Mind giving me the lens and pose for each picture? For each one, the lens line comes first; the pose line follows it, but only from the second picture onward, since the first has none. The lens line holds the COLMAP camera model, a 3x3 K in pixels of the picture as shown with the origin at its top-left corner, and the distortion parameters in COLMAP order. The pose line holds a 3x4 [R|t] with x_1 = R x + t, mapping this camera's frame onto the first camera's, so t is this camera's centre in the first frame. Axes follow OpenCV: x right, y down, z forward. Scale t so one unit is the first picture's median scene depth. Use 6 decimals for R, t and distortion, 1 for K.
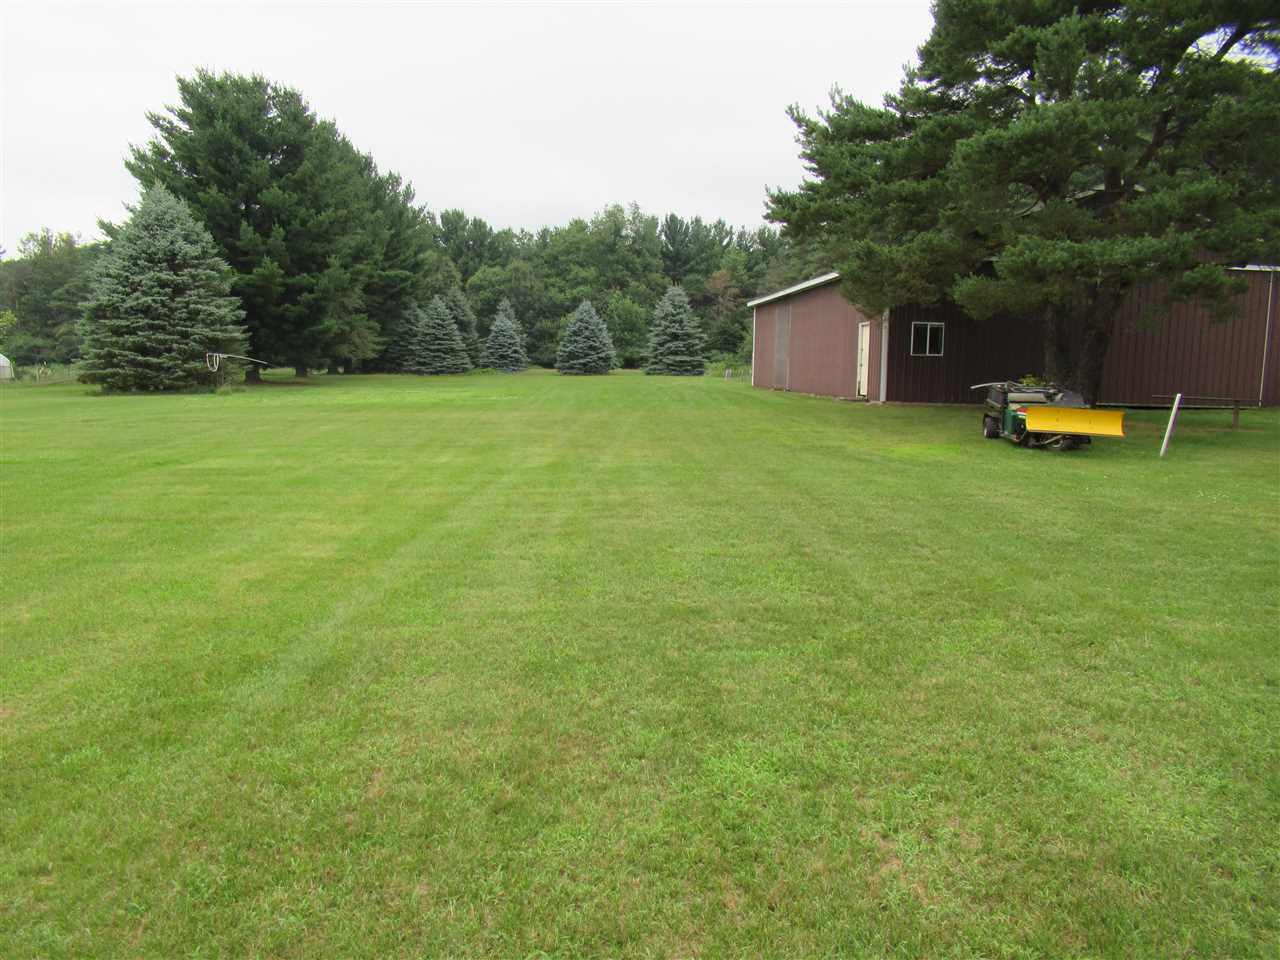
lens RADIAL K [[942.7, 0, 645.4], [0, 942.7, 474.5], [0, 0, 1]] dist [-0.002562, -0.002026]
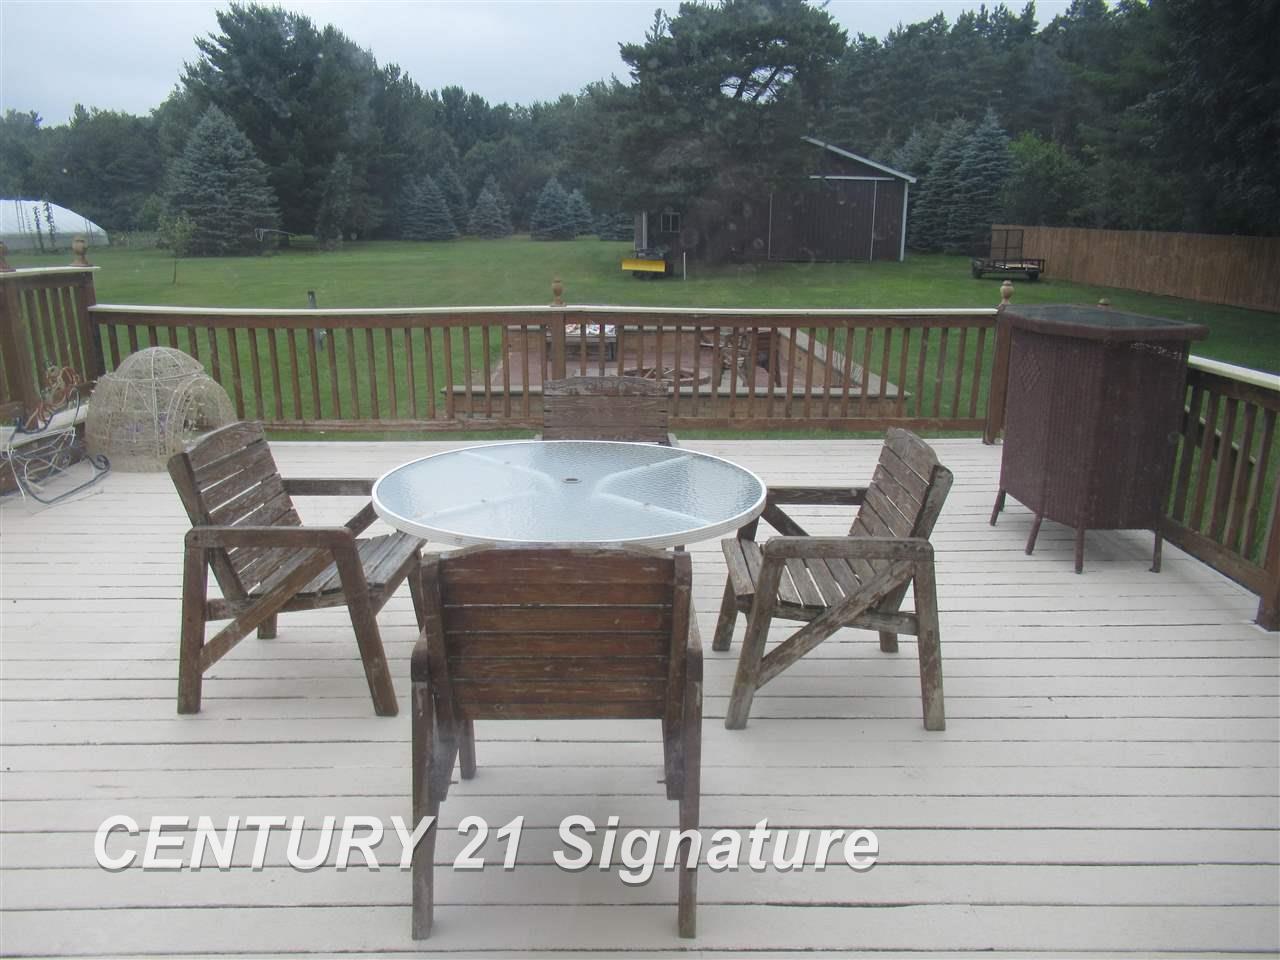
lens RADIAL K [[942.7, 0, 645.4], [0, 942.7, 474.5], [0, 0, 1]] dist [-0.002562, -0.002026]
pose [[0.999501, 0.006819, -0.030832, 0.102517], [-0.002424, 0.990092, 0.140403, 0.023356], [0.031484, -0.140258, 0.989614, -0.260690]]
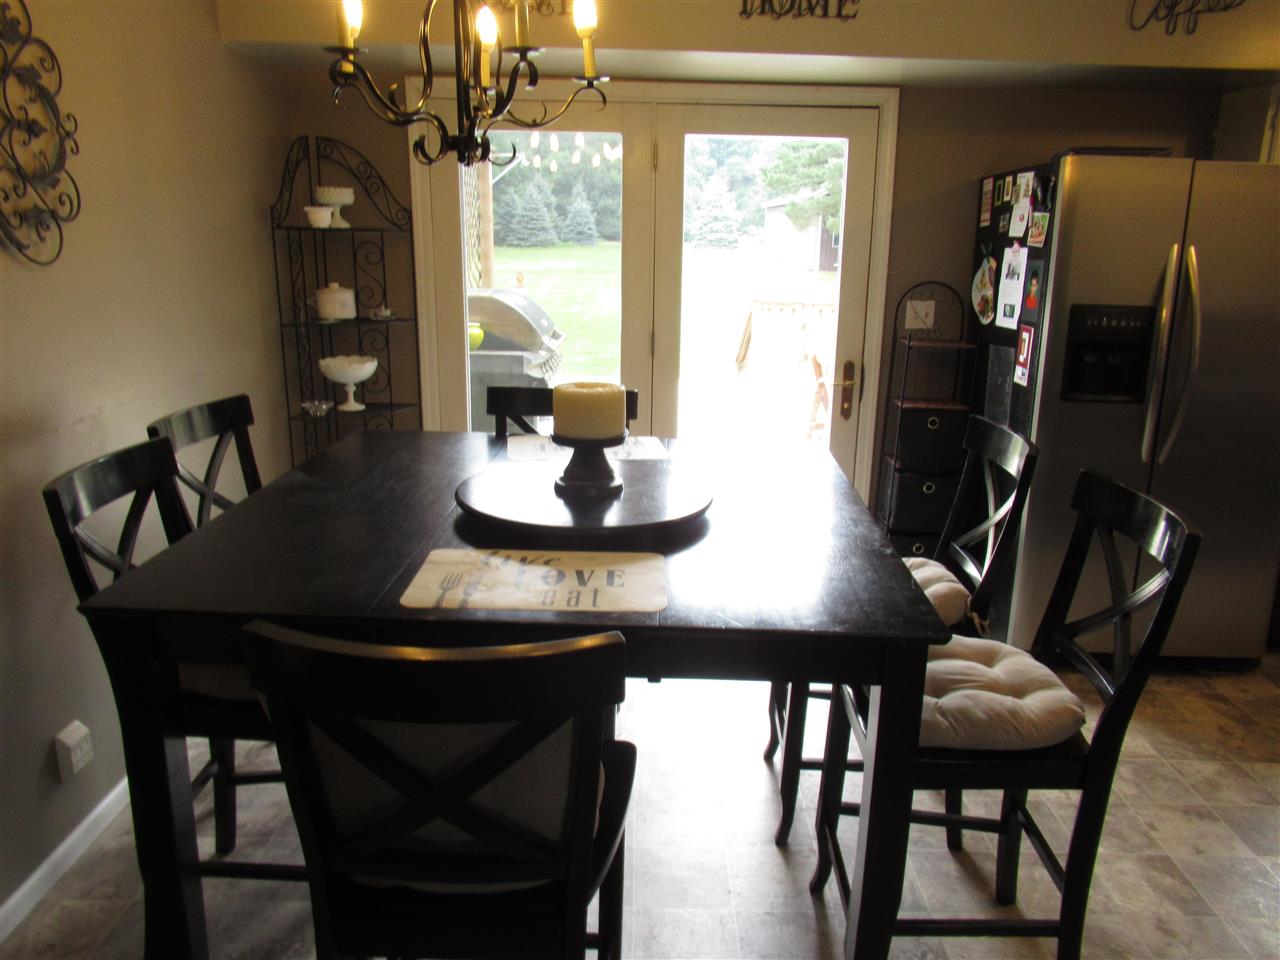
lens RADIAL K [[942.7, 0, 645.4], [0, 942.7, 474.5], [0, 0, 1]] dist [-0.002562, -0.002026]
pose [[0.998912, 0.016967, -0.043431, -0.003304], [-0.010895, 0.990594, 0.136402, 0.025437], [0.045337, -0.135781, 0.989701, -0.325845]]
